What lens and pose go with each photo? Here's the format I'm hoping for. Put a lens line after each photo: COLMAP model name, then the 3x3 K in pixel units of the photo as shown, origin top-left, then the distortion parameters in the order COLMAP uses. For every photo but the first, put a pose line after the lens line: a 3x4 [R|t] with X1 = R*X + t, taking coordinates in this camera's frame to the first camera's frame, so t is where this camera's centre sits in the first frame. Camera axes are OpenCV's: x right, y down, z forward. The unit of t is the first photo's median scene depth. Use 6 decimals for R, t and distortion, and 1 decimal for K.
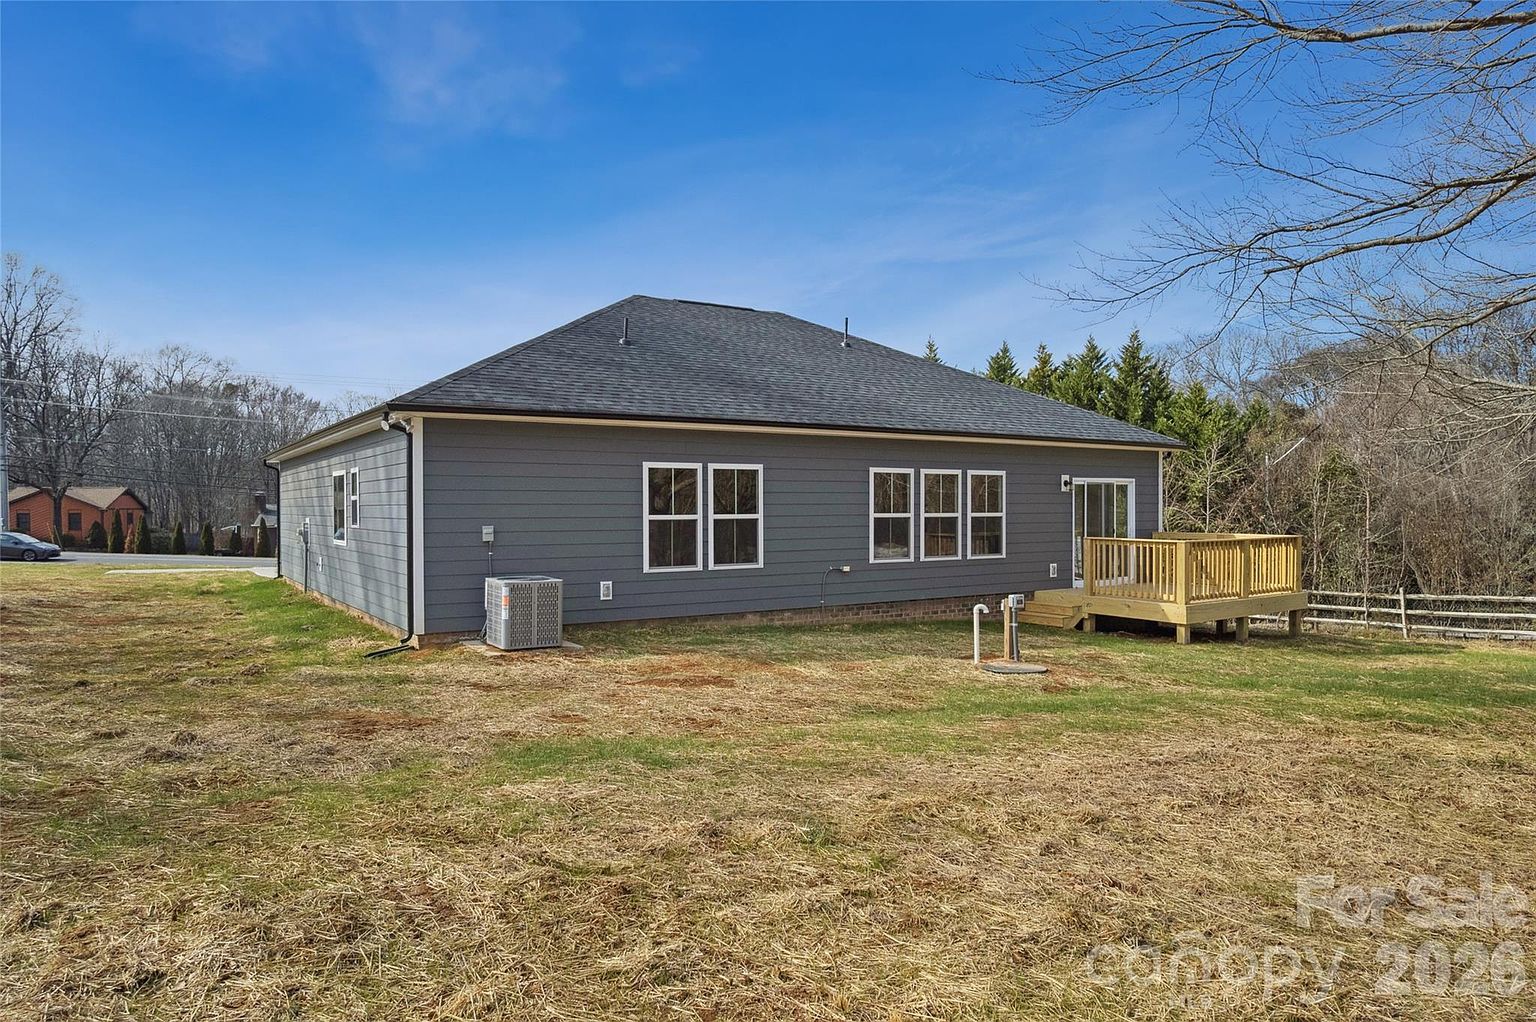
lens RADIAL K [[724.8, 0, 831.1], [0, 724.8, 513.8], [0, 0, 1]] dist [-0.000560, -0.000082]
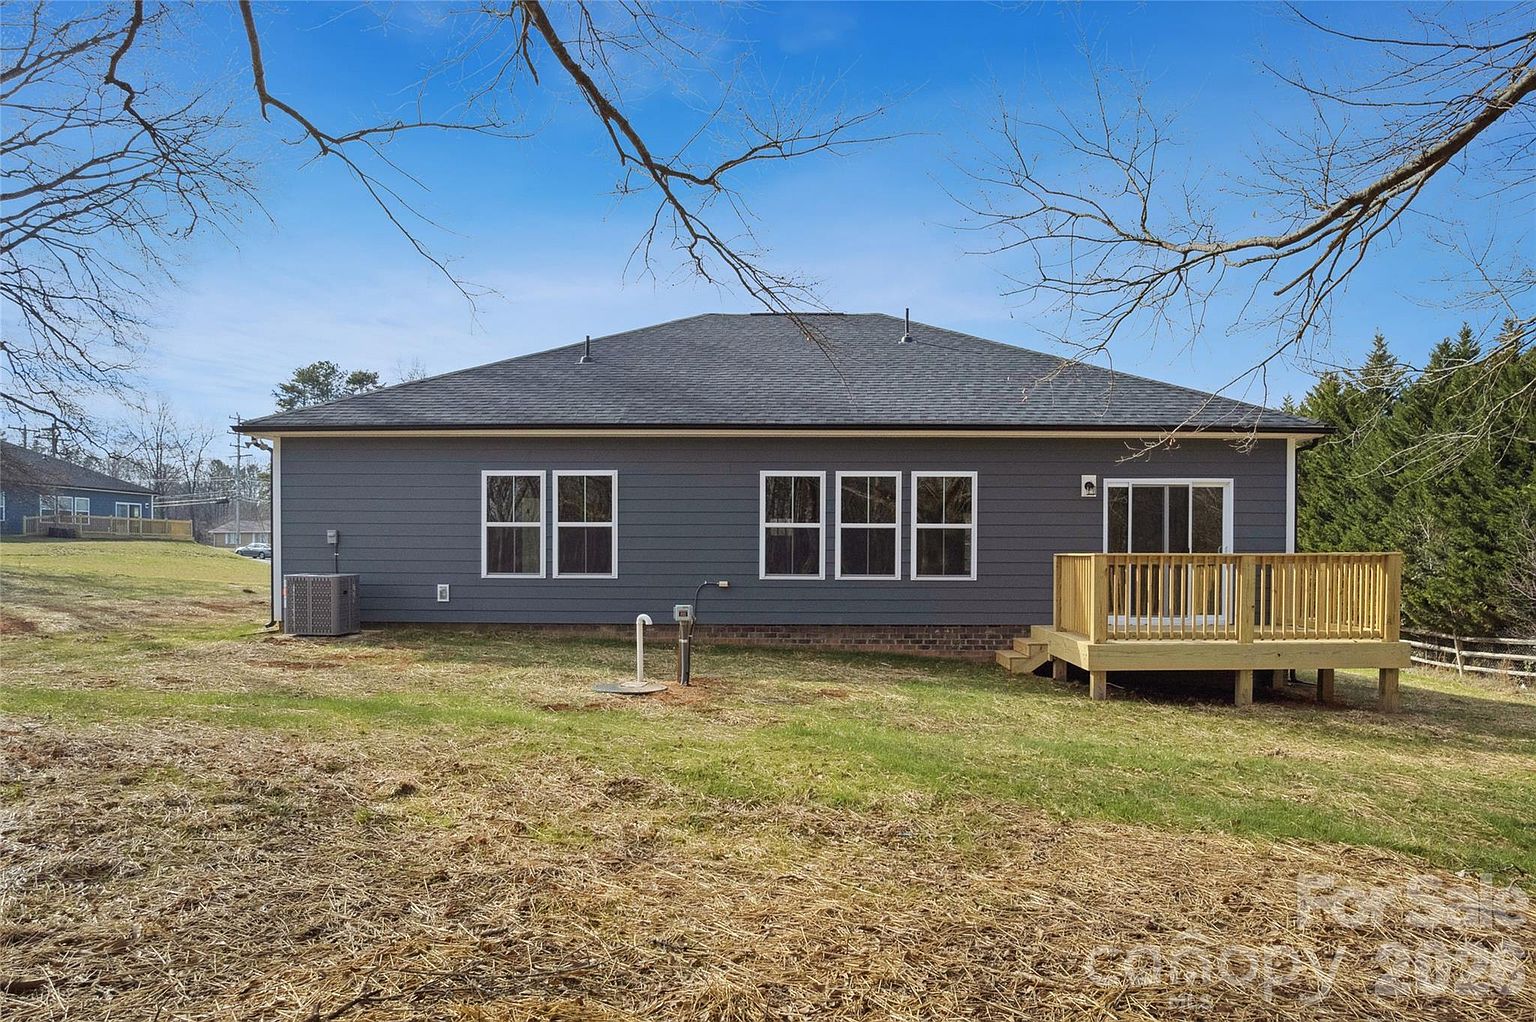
lens RADIAL K [[724.8, 0, 768.6], [0, 724.8, 527.9], [0, 0, 1]] dist [-0.000560, -0.000082]
pose [[0.889810, 0.014244, -0.456108, 0.446841], [-0.010476, 0.999887, 0.010788, -0.004049], [0.456211, -0.004821, 0.889859, 0.209573]]
